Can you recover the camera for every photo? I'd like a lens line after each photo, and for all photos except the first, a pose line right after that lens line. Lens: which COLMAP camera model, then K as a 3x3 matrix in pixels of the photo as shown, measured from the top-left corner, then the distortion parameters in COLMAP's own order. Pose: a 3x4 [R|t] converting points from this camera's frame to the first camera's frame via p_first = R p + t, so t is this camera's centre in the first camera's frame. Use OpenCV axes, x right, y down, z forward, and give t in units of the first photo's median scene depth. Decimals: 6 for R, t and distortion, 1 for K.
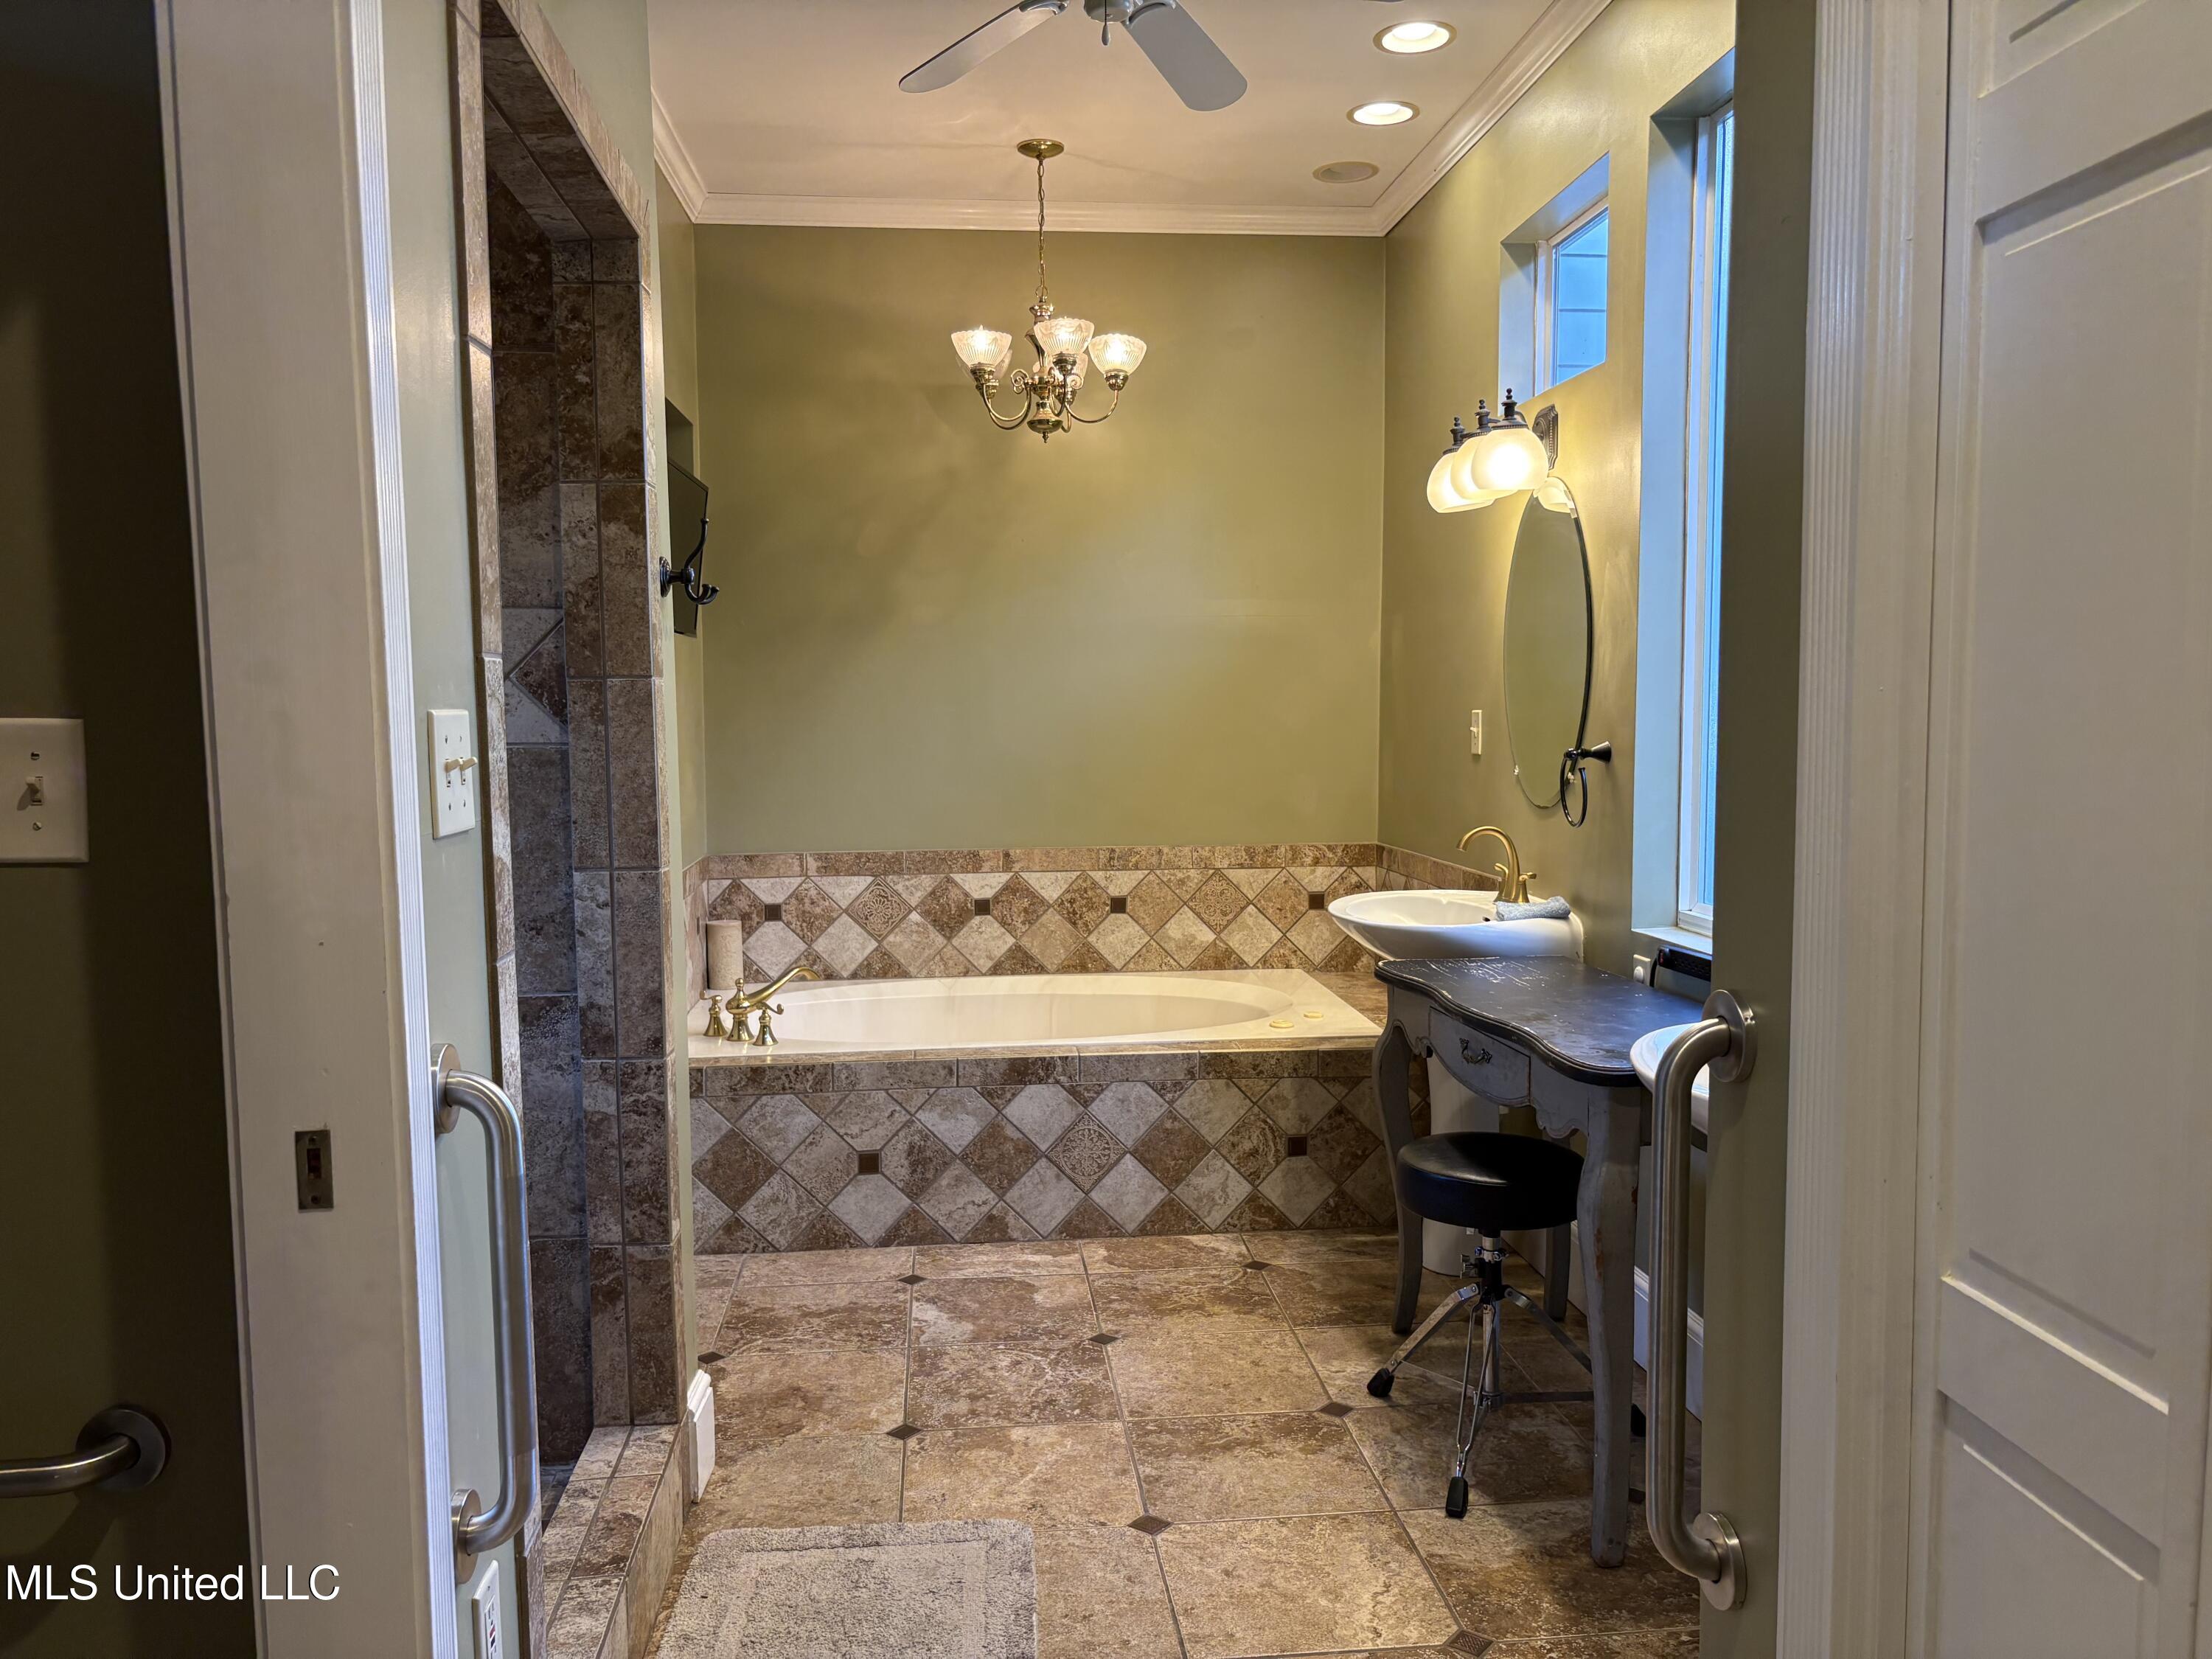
lens RADIAL K [[1679.6, 0, 1106.6], [0, 1679.6, 864.2], [0, 0, 1]] dist [0.031708, -0.012696]
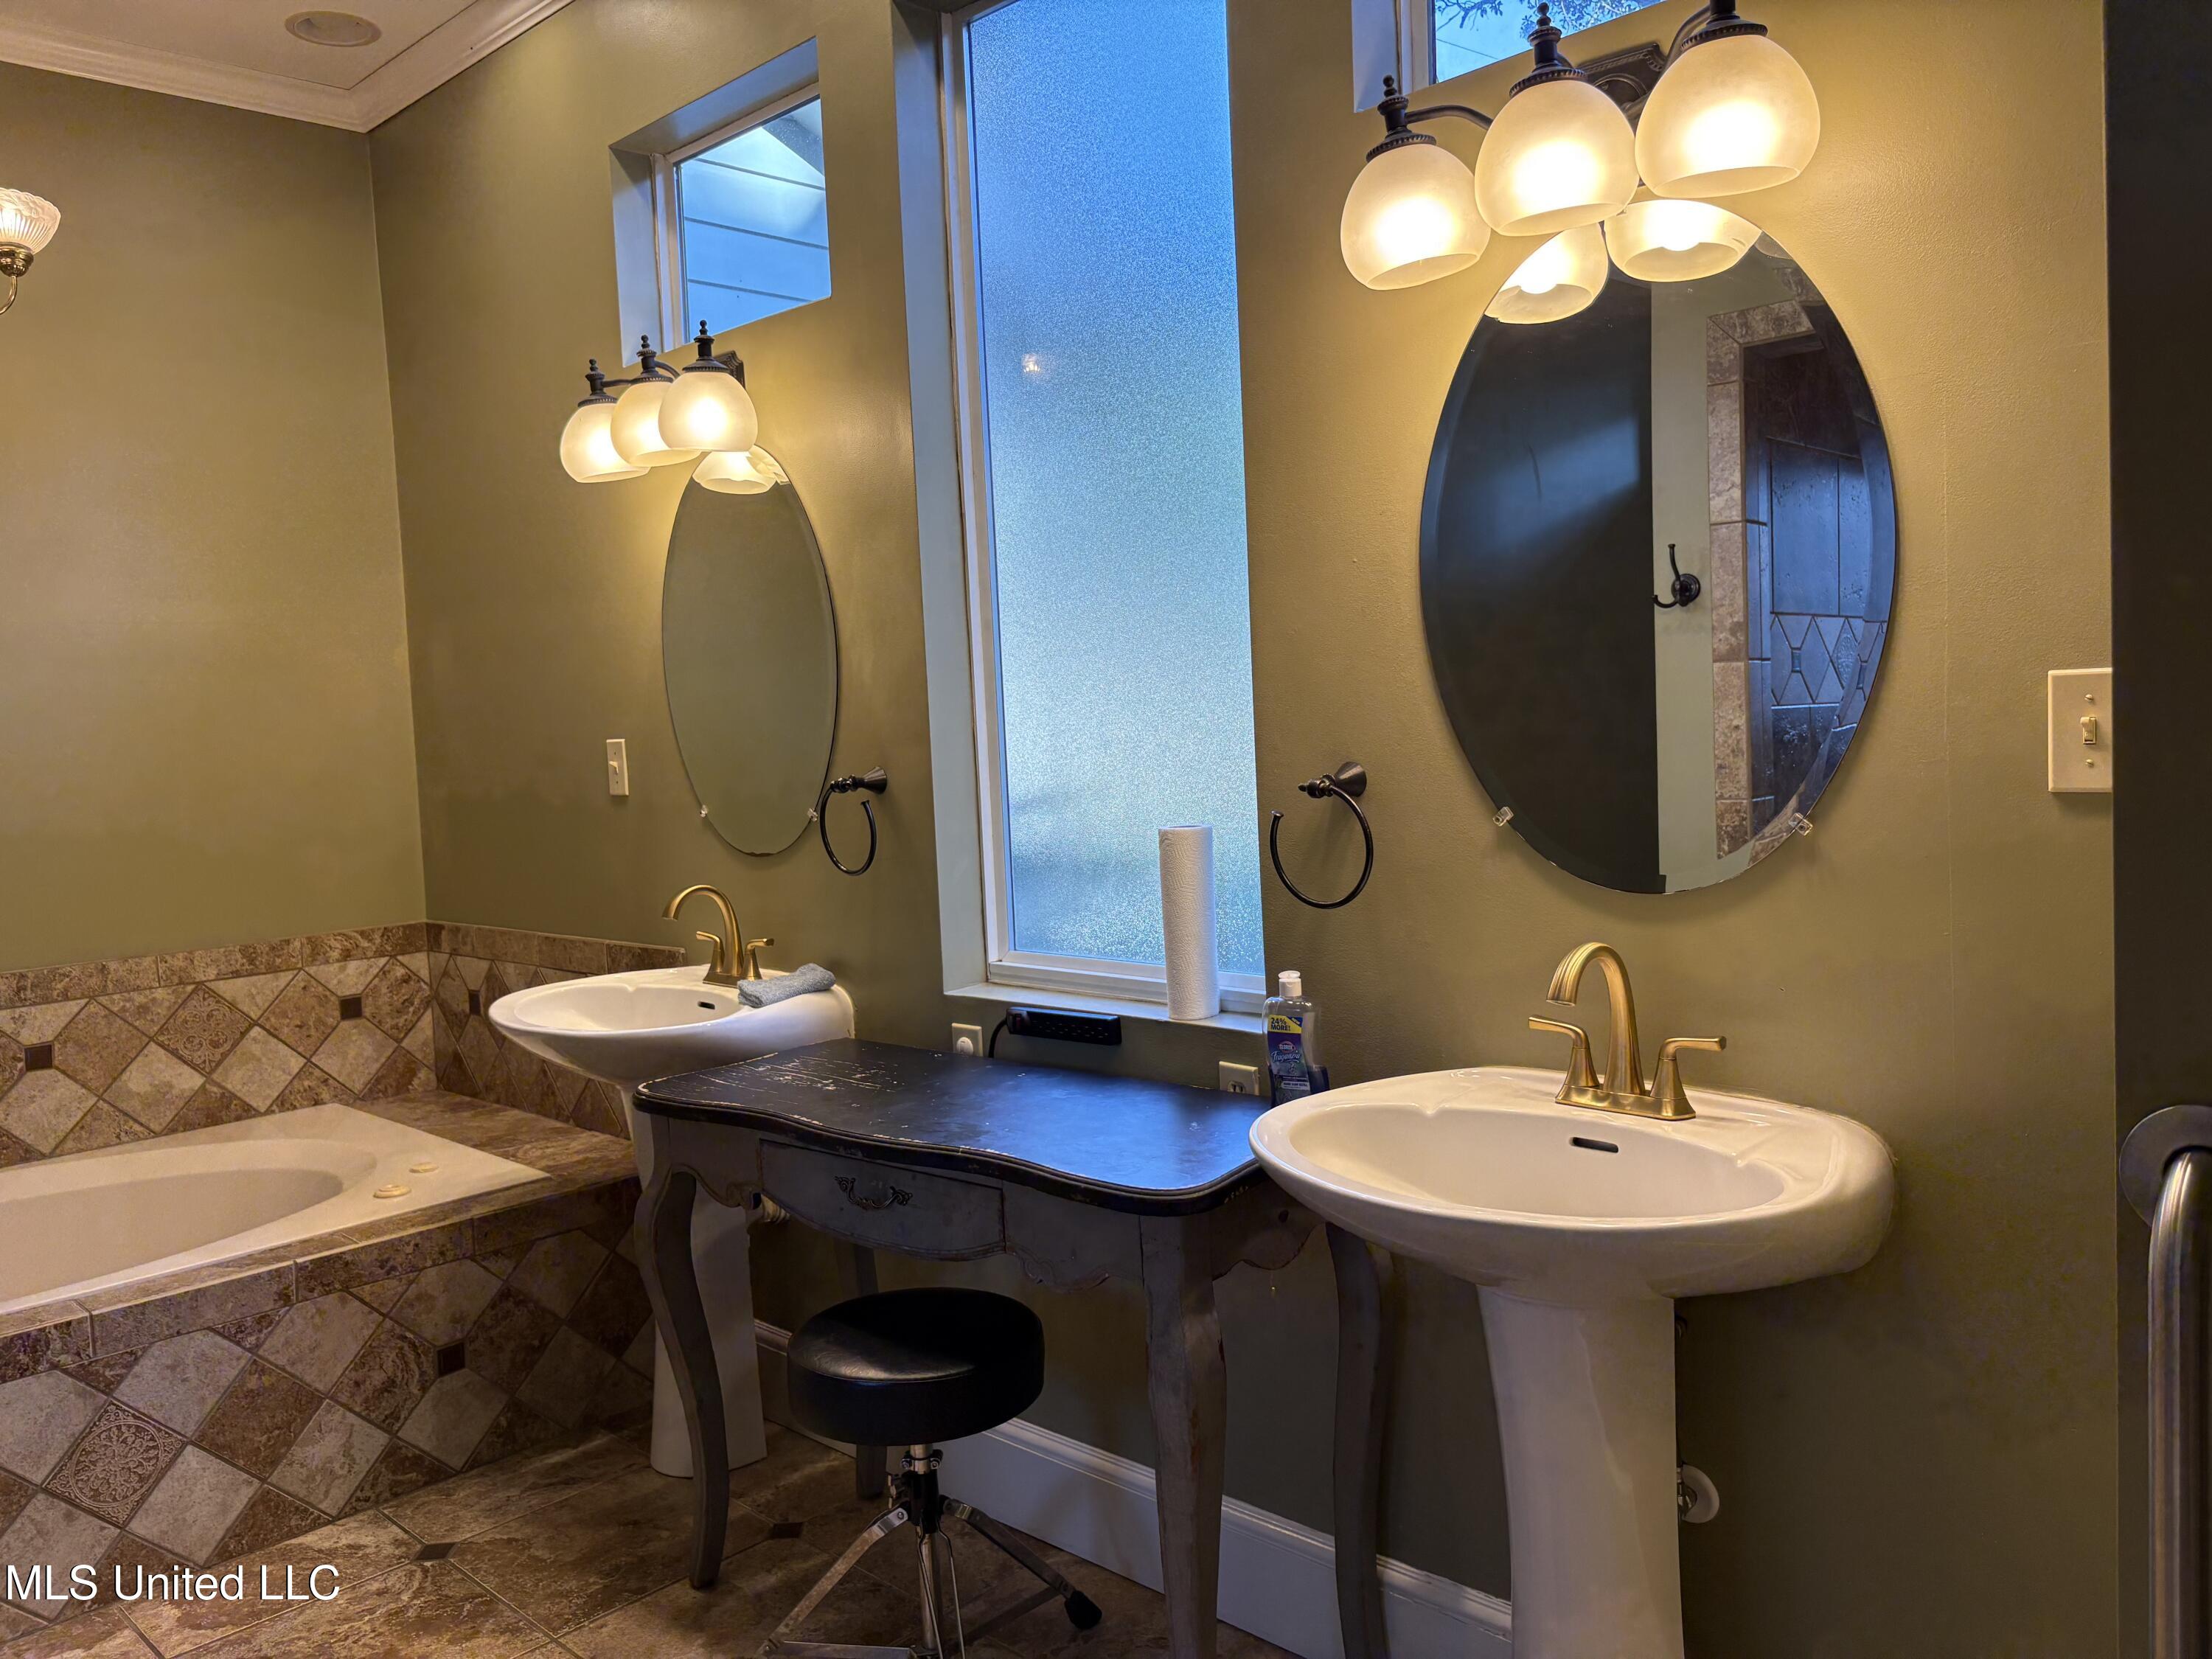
lens RADIAL K [[1613.4, 0, 1028.2], [0, 1613.4, 837.9], [0, 0, 1]] dist [0.043704, -0.076427]
pose [[0.753979, -0.080088, 0.651998, -0.131670], [0.103967, 0.994579, 0.001941, -0.027238], [-0.648619, 0.066323, 0.758218, 0.305222]]
